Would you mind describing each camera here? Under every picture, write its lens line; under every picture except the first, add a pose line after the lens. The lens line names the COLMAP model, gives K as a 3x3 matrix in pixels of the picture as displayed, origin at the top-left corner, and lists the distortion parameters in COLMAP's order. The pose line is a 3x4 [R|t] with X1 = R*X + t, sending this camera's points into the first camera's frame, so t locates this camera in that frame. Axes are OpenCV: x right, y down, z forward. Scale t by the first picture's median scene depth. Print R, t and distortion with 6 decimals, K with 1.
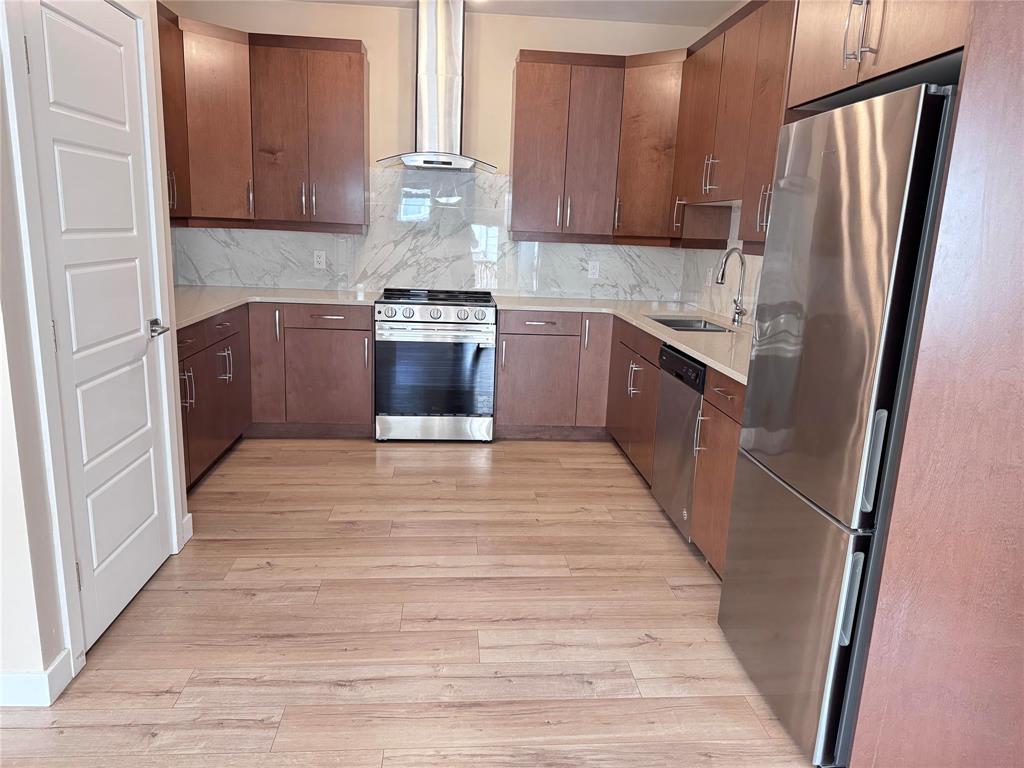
lens RADIAL K [[711.9, 0, 512.0], [0, 711.9, 384.0], [0, 0, 1]] dist [0.121354, -0.181658]
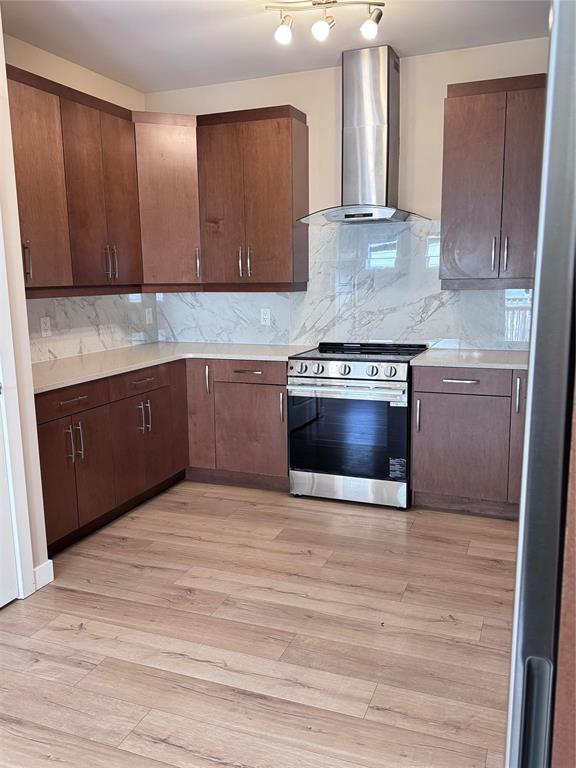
lens RADIAL K [[626.7, 0, 288.0], [0, 626.7, 384.0], [0, 0, 1]] dist [0.170744, -0.327747]
pose [[0.893481, 0.023521, -0.448485, 0.216887], [-0.045150, 0.998273, -0.037594, -0.046411], [0.446826, 0.053839, 0.892999, 0.219305]]
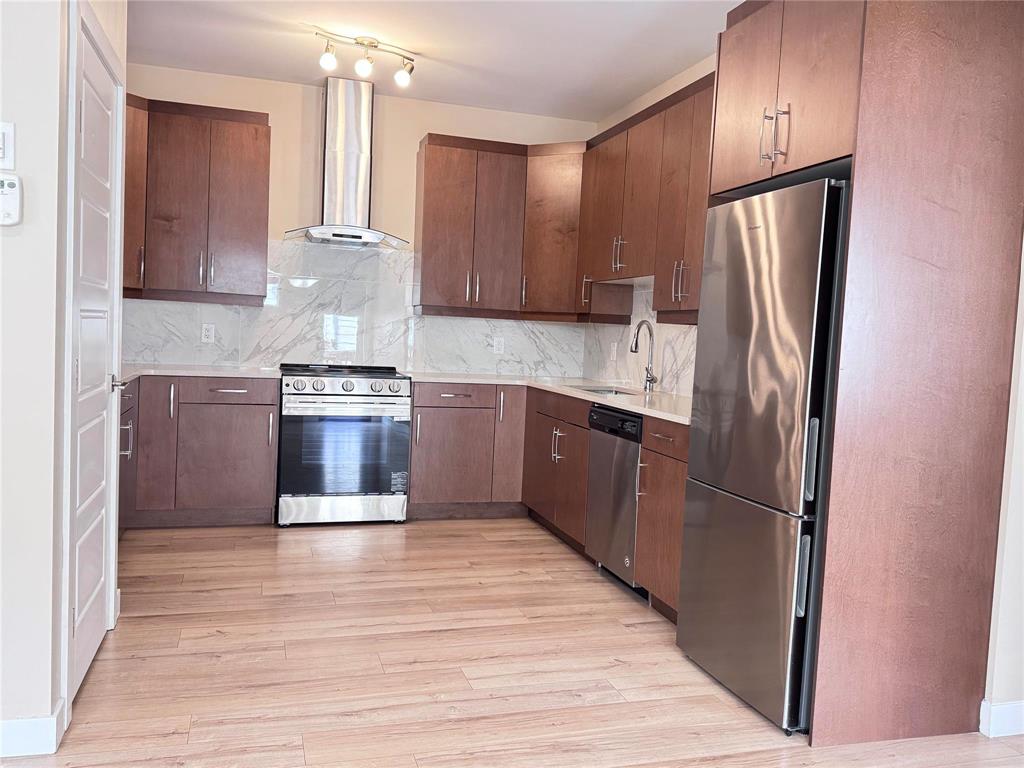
lens RADIAL K [[835.6, 0, 512.0], [0, 835.6, 384.0], [0, 0, 1]] dist [0.170744, -0.327747]
pose [[0.977902, -0.005380, 0.208996, -0.134250], [0.035078, 0.989719, -0.138657, 0.066095], [-0.206101, 0.142924, 0.968037, -0.147187]]
